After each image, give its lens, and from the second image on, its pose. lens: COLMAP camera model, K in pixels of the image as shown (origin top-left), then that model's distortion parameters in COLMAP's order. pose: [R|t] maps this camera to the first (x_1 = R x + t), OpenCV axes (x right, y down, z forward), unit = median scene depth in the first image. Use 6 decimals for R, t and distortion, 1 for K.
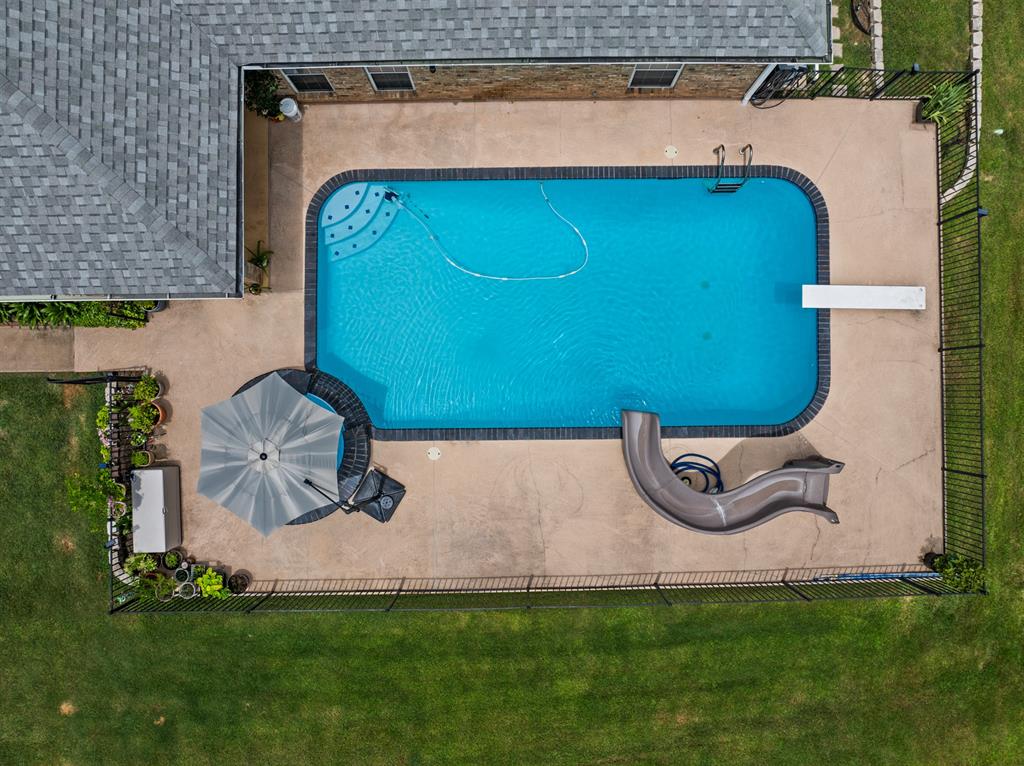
lens RADIAL K [[720.6, 0, 515.7], [0, 720.6, 377.0], [0, 0, 1]] dist [-0.033057, 0.000675]
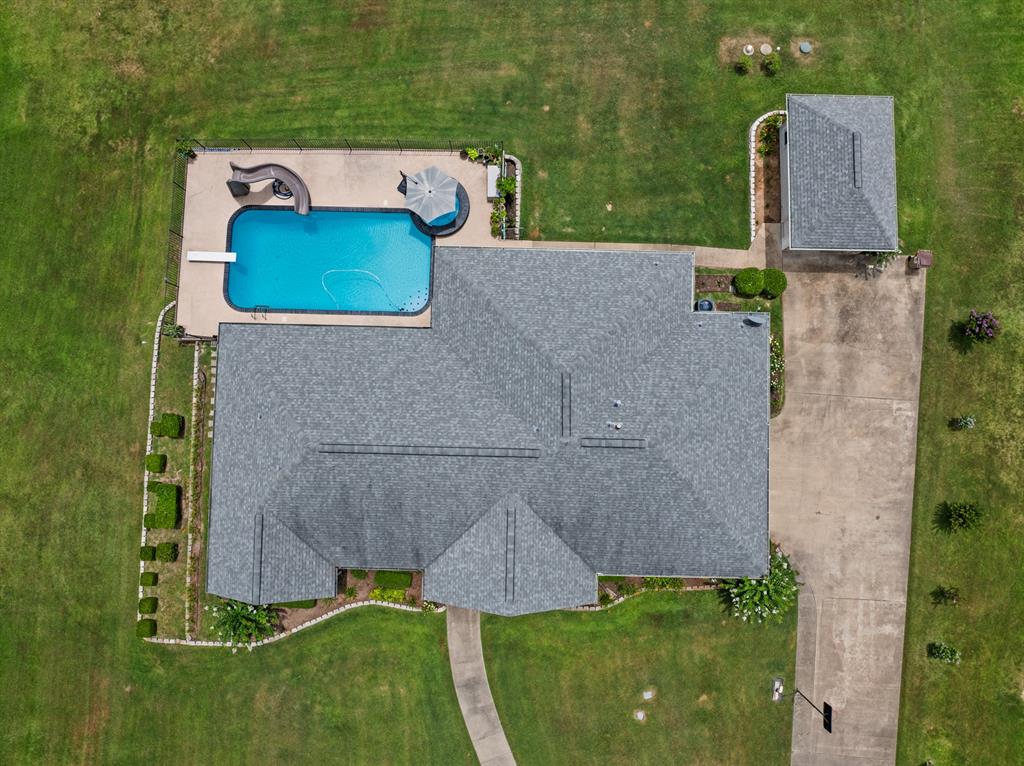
lens RADIAL K [[720.6, 0, 515.7], [0, 720.6, 377.0], [0, 0, 1]] dist [-0.033057, 0.000675]
pose [[-0.999274, -0.036512, 0.010851, -0.613273], [0.037311, -0.995597, 0.085988, -0.694992], [0.007664, 0.086330, 0.996237, -1.437588]]
